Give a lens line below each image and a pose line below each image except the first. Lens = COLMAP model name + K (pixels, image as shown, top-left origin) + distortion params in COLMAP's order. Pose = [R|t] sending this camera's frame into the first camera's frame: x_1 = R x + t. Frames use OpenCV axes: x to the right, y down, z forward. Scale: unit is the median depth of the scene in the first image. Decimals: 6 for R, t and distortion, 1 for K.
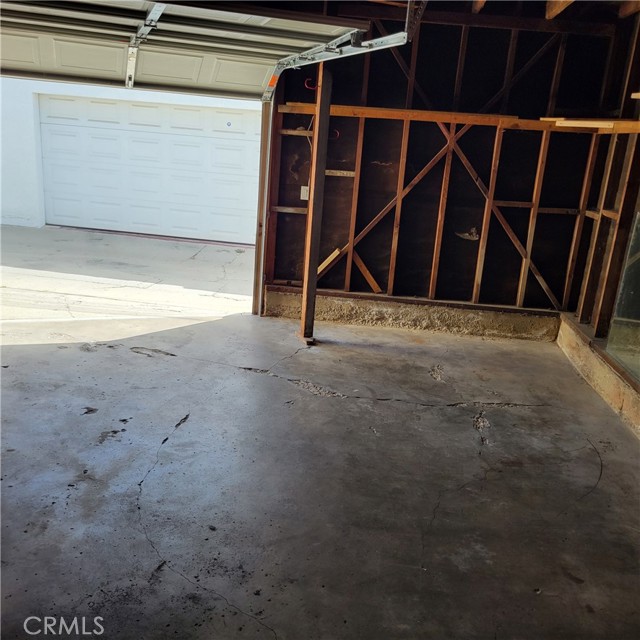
lens RADIAL K [[635.6, 0, 317.0], [0, 635.6, 316.9], [0, 0, 1]] dist [0.052794, -0.023804]
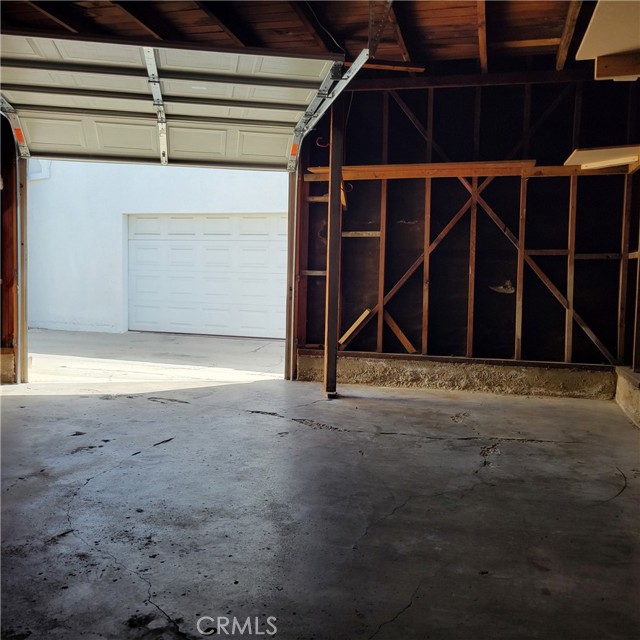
lens RADIAL K [[635.6, 0, 317.0], [0, 635.6, 316.9], [0, 0, 1]] dist [0.052794, -0.023804]
pose [[0.984345, -0.042395, -0.171076, 0.128028], [0.003295, 0.974896, -0.222637, 0.129147], [0.176220, 0.218588, 0.959774, 0.043704]]
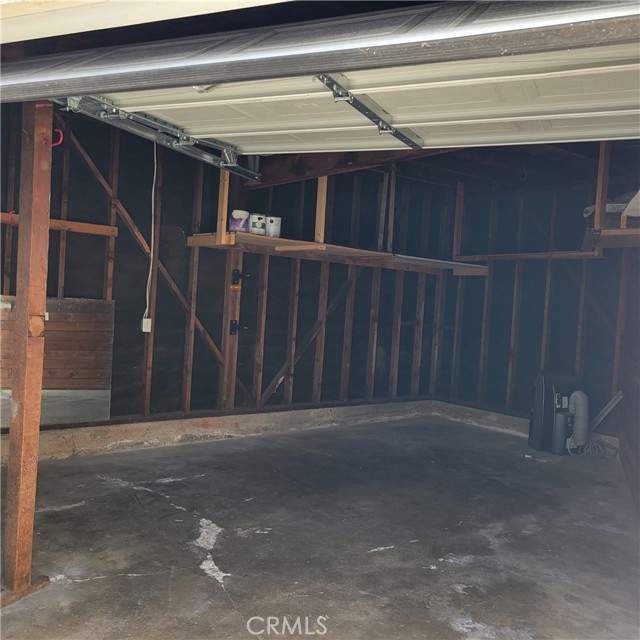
lens RADIAL K [[635.6, 0, 317.0], [0, 635.6, 316.9], [0, 0, 1]] dist [0.052794, -0.023804]
pose [[-0.696020, -0.140771, 0.704088, -0.528848], [0.074350, 0.961192, 0.265673, -0.305637], [-0.714162, 0.237263, -0.658543, 1.090333]]
